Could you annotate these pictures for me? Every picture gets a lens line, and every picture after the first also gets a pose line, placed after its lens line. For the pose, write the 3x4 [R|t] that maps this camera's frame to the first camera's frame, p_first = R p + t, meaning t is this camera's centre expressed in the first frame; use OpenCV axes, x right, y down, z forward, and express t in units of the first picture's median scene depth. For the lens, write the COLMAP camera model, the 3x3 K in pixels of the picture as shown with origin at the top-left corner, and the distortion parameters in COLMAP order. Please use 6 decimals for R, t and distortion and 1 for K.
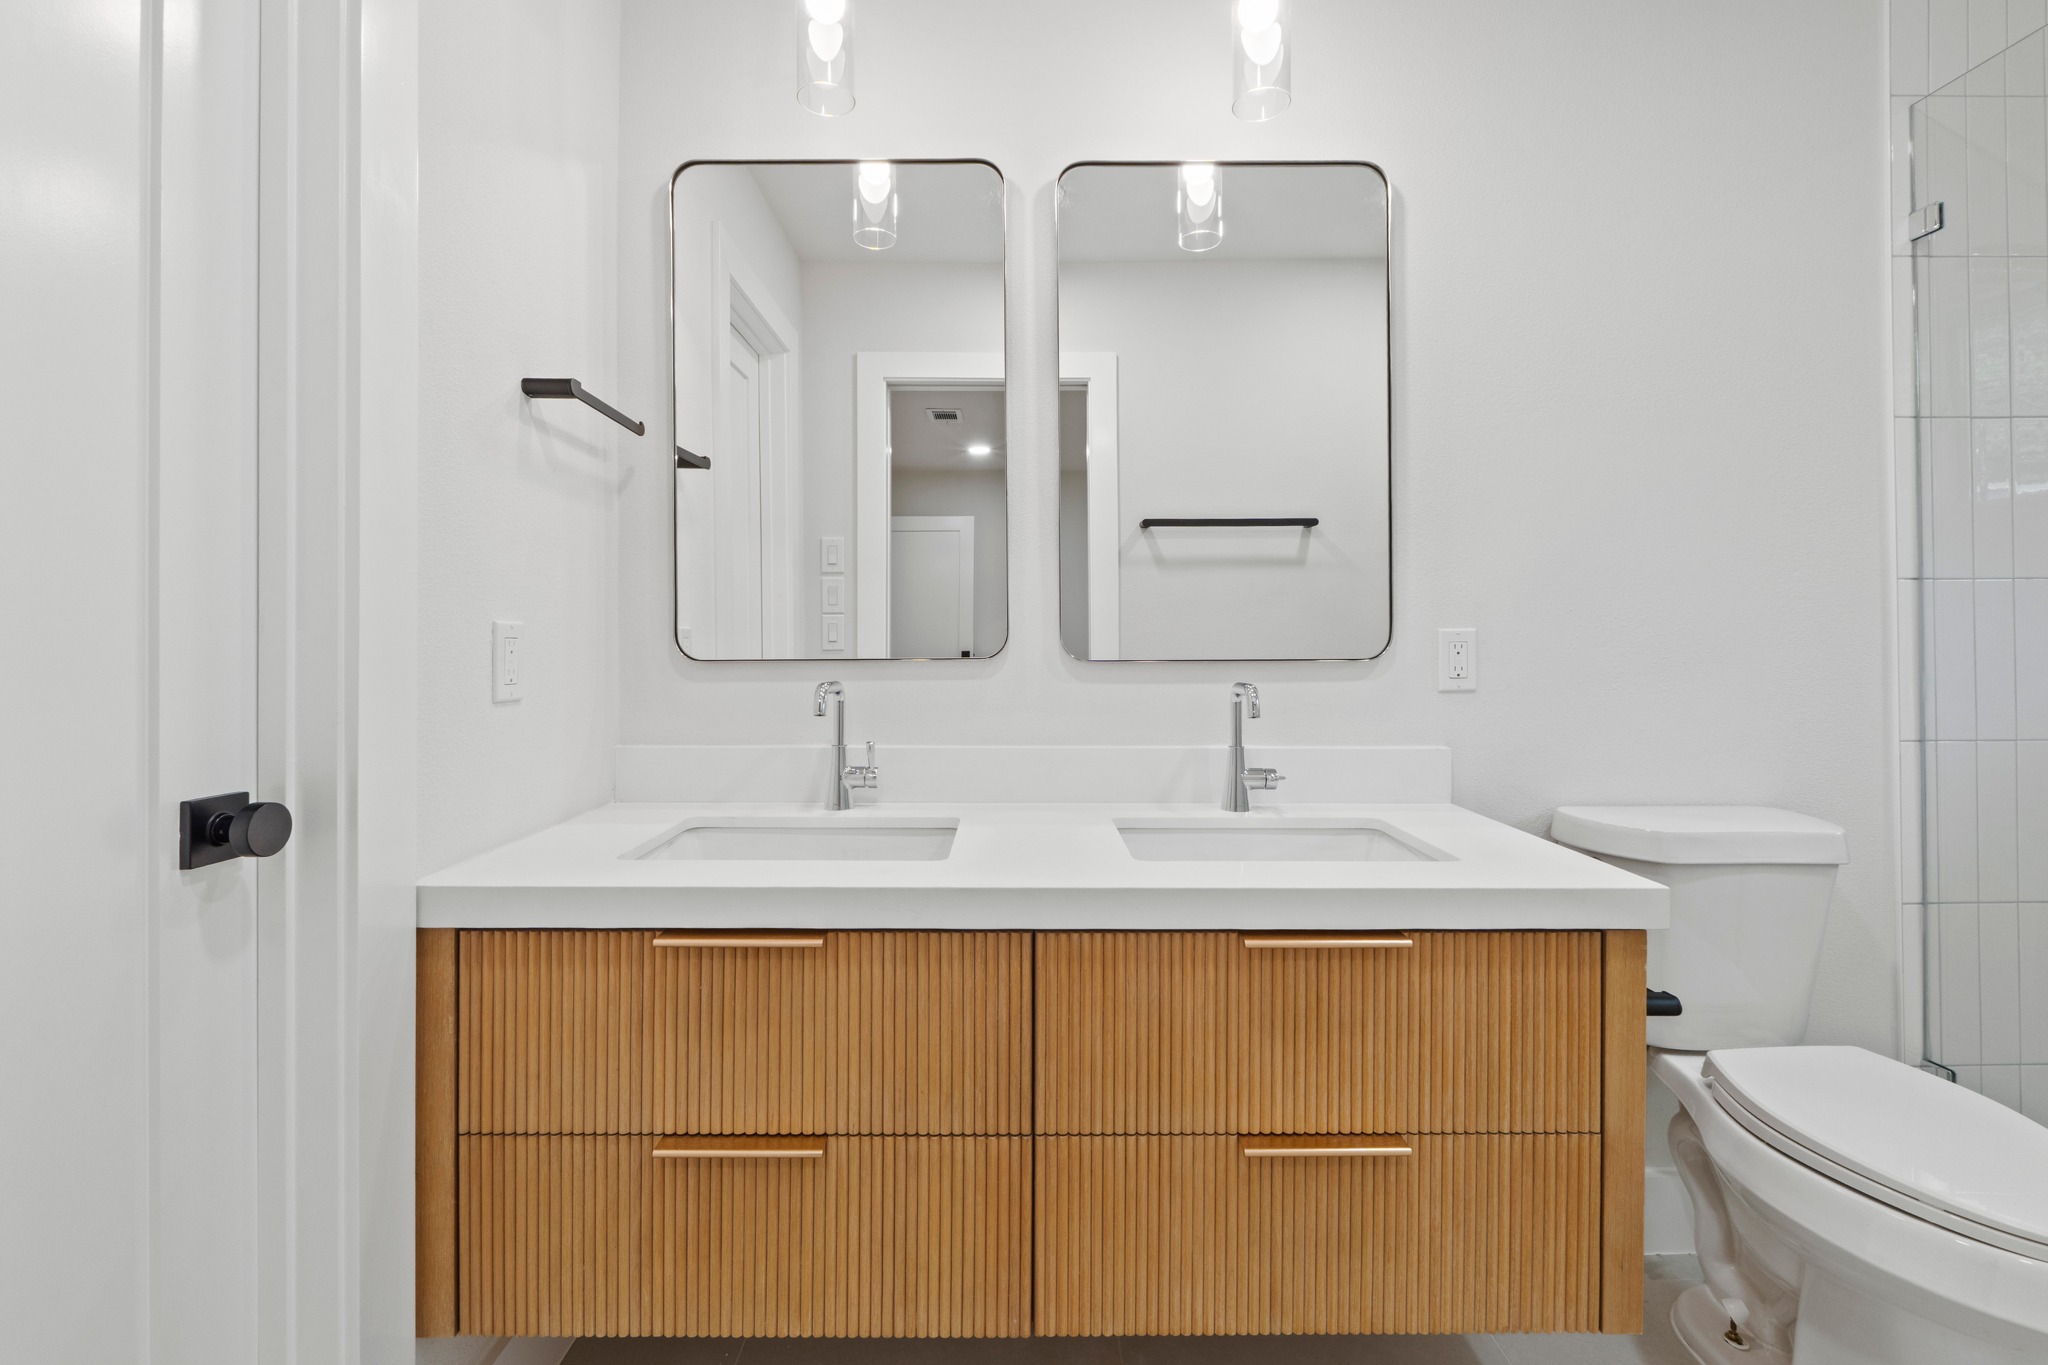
lens RADIAL K [[871.3, 0, 1019.0], [0, 871.3, 645.4], [0, 0, 1]] dist [-0.003906, -0.000522]
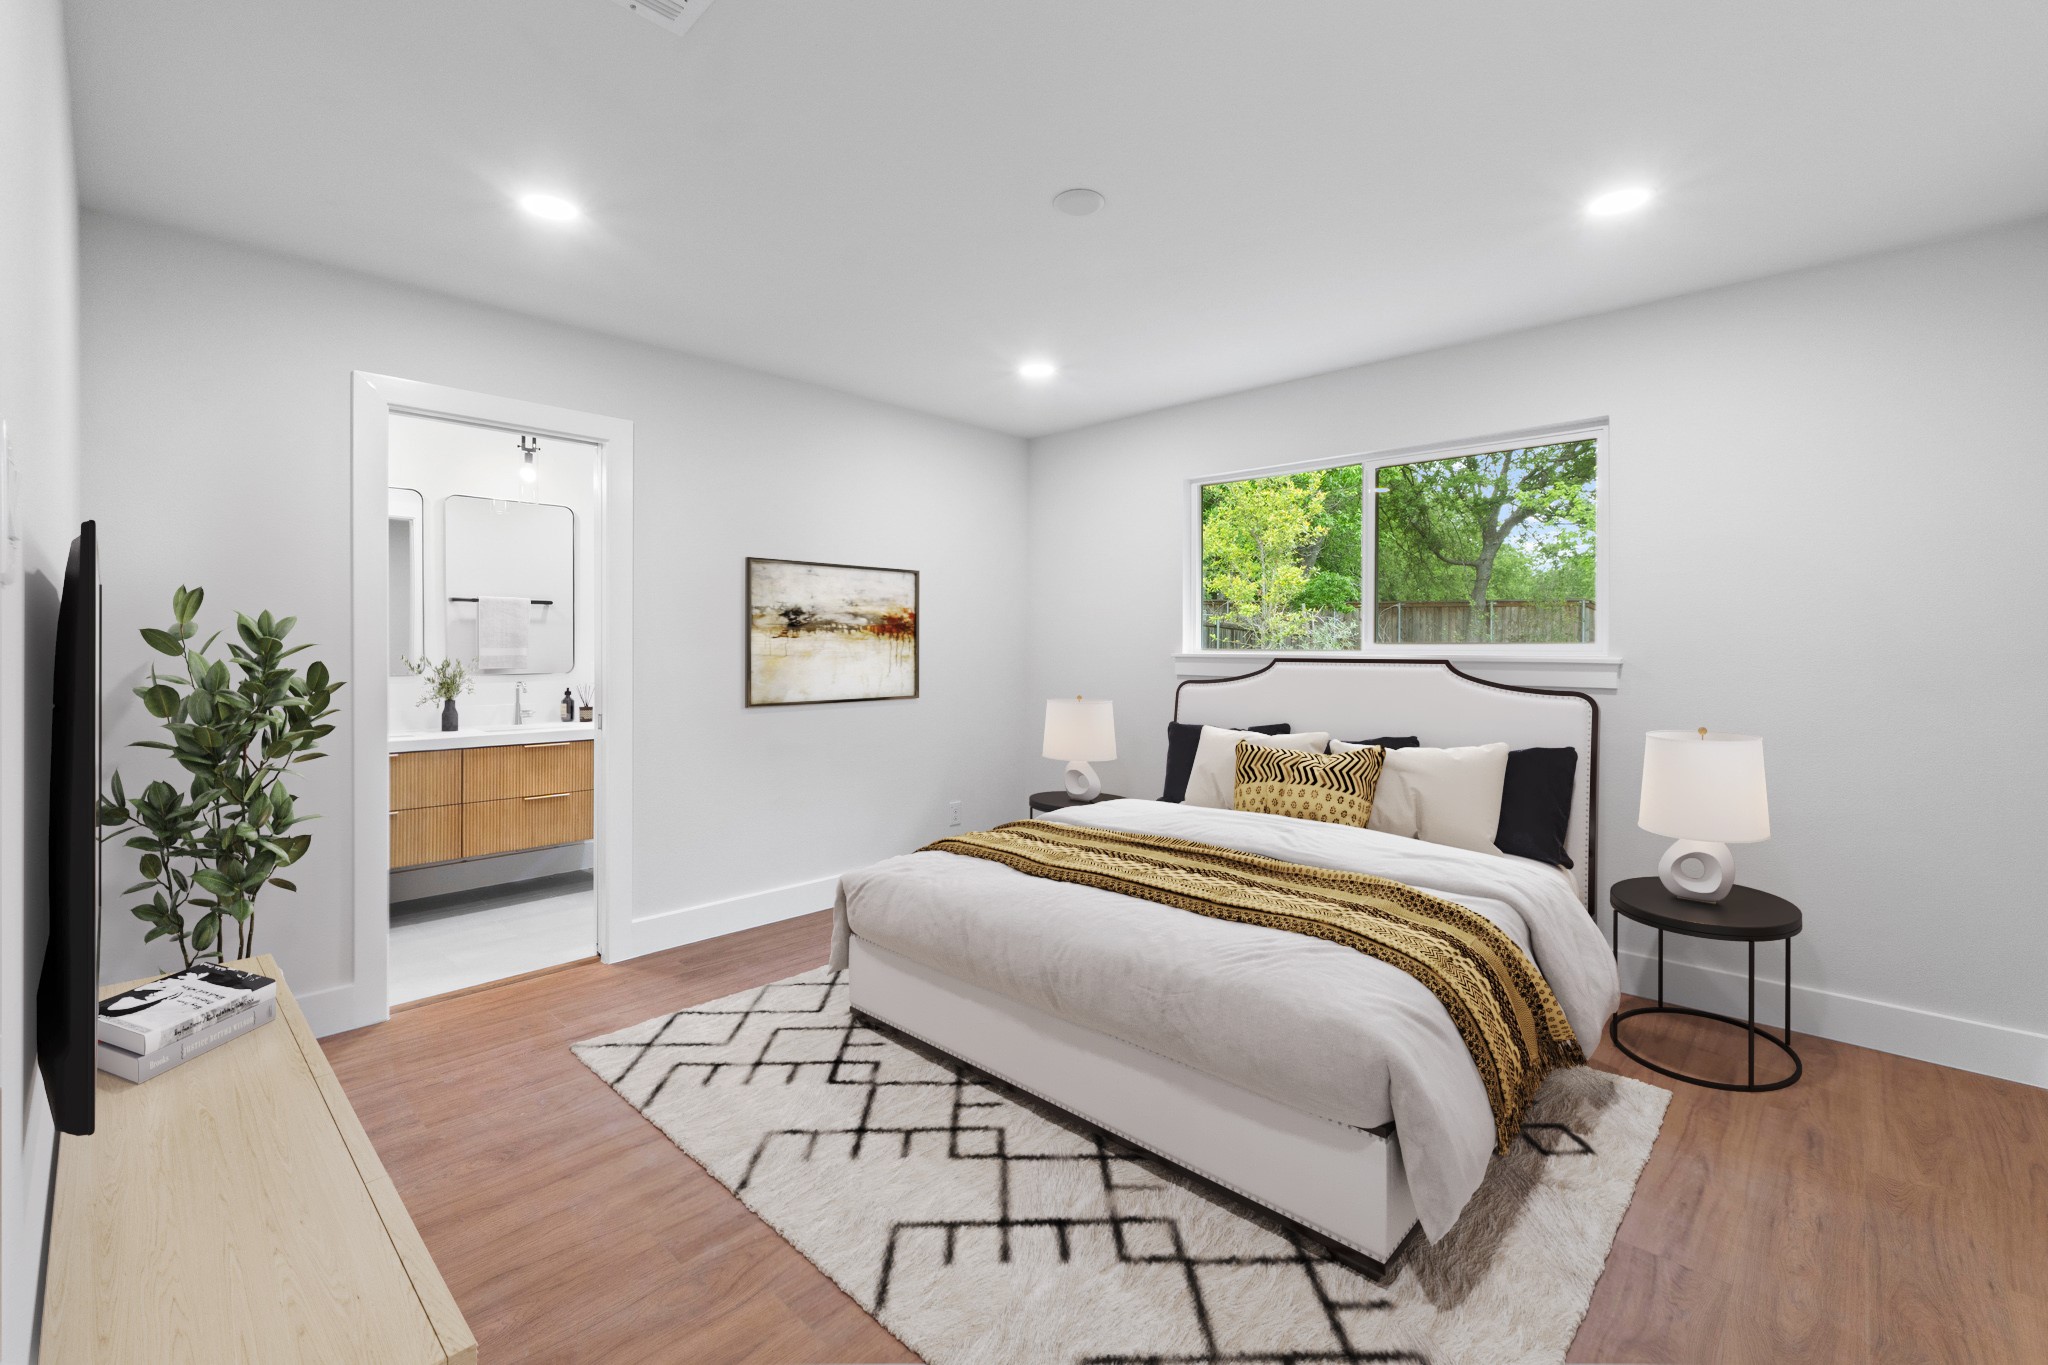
lens RADIAL K [[877.7, 0, 1009.1], [0, 877.7, 661.9], [0, 0, 1]] dist [-0.009223, 0.000615]
pose [[0.700369, -0.005221, 0.713762, -0.634643], [0.001630, 0.999982, 0.005715, -0.031395], [-0.713779, -0.002840, 0.700365, -2.056710]]
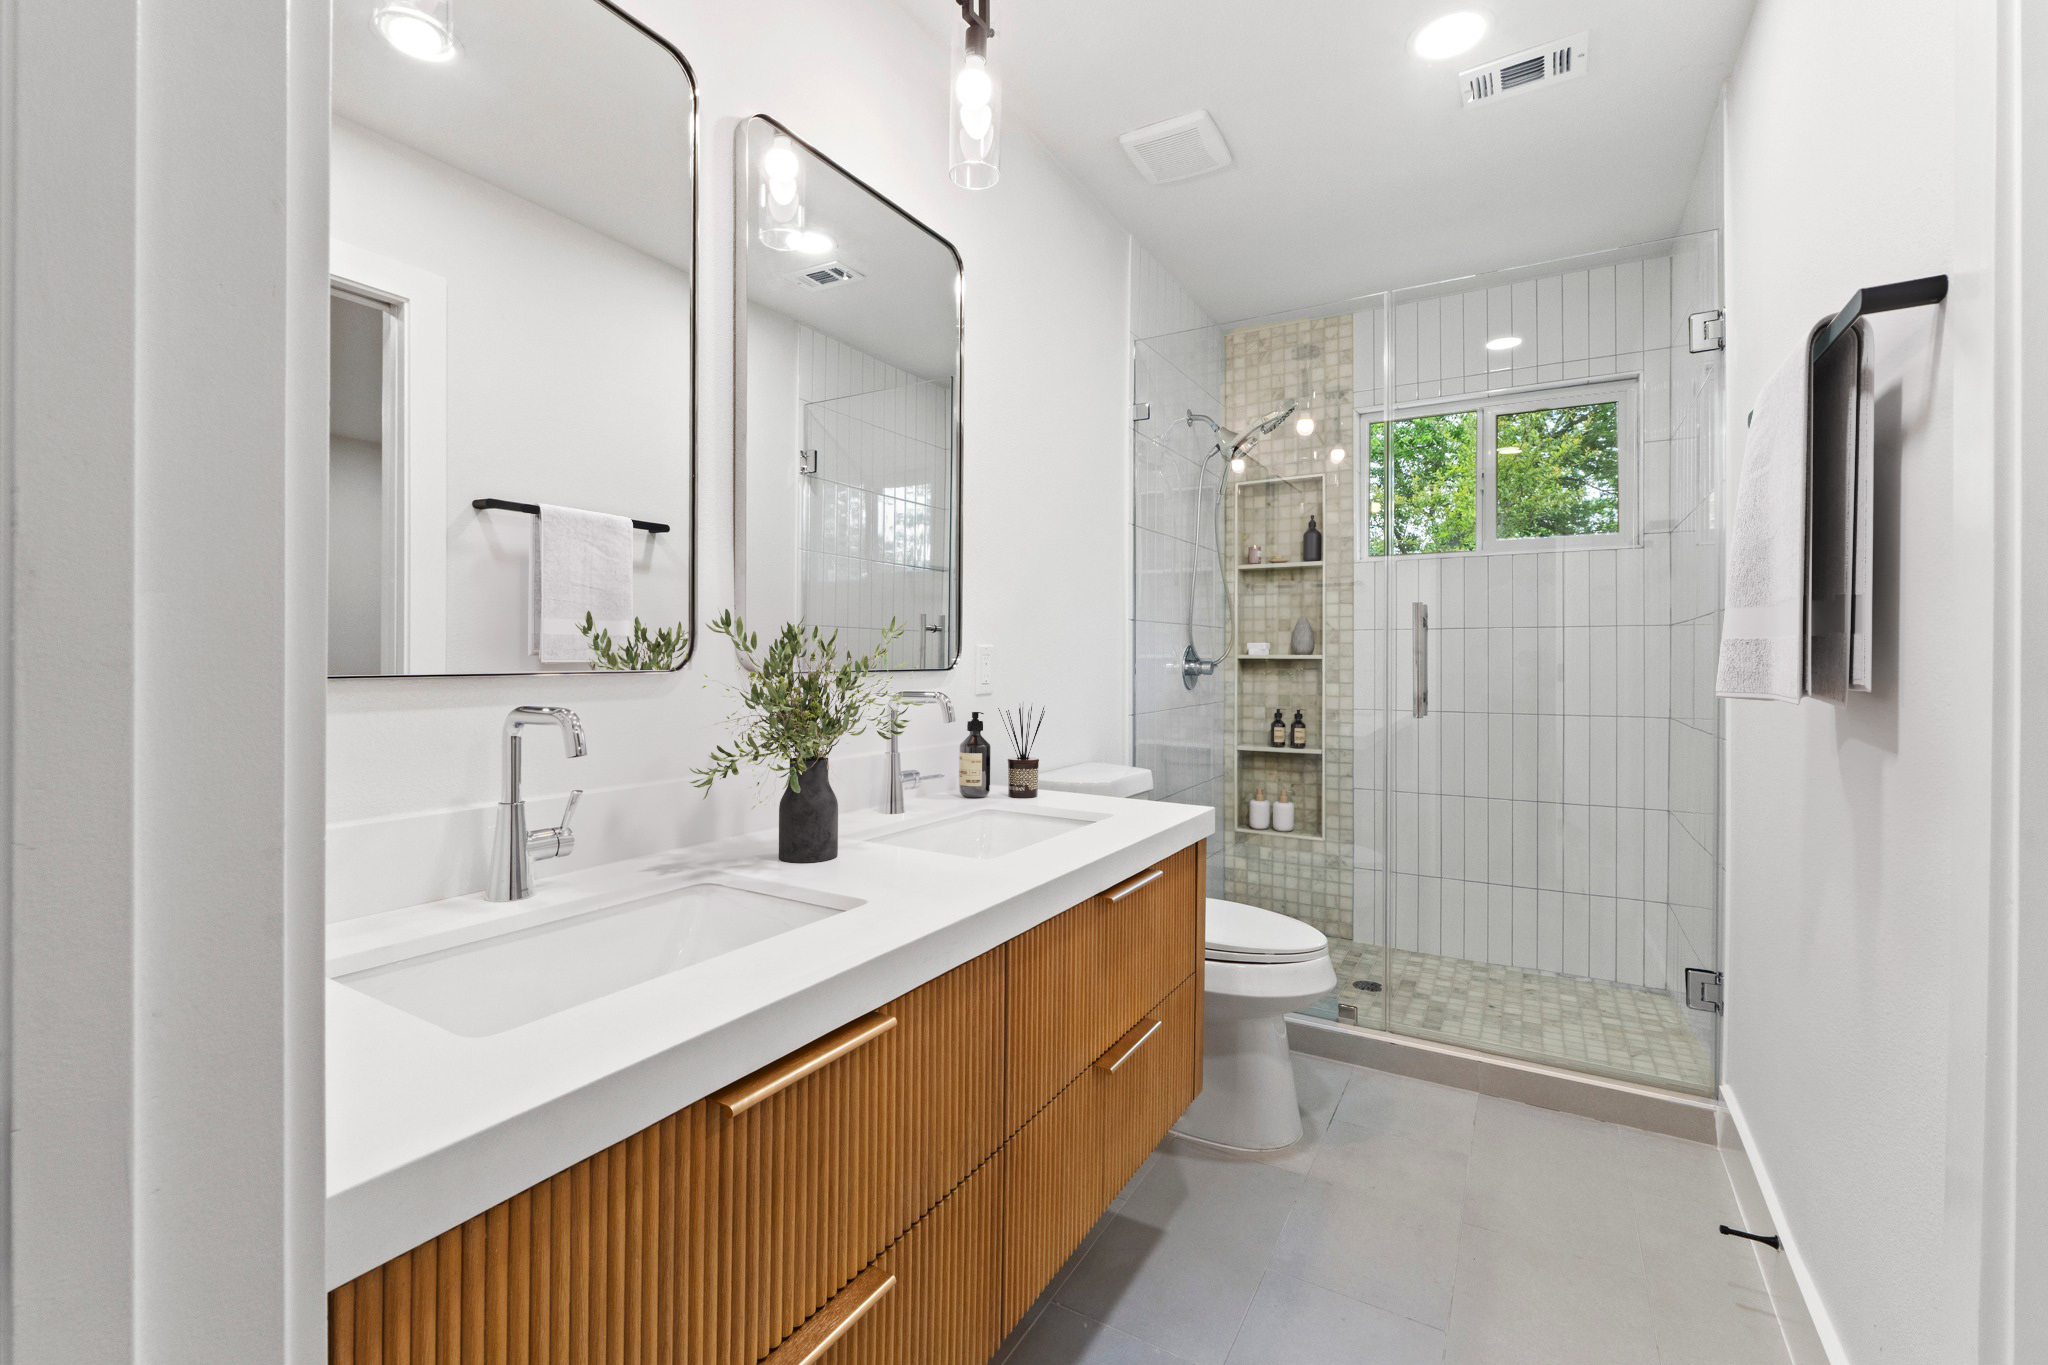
lens RADIAL K [[877.7, 0, 1033.9], [0, 877.7, 676.8], [0, 0, 1]] dist [-0.009223, 0.000615]
pose [[0.511908, -0.011869, 0.858958, -0.524455], [-0.007283, 0.999809, 0.018156, 0.002829], [-0.859010, -0.015549, 0.511723, 0.288372]]
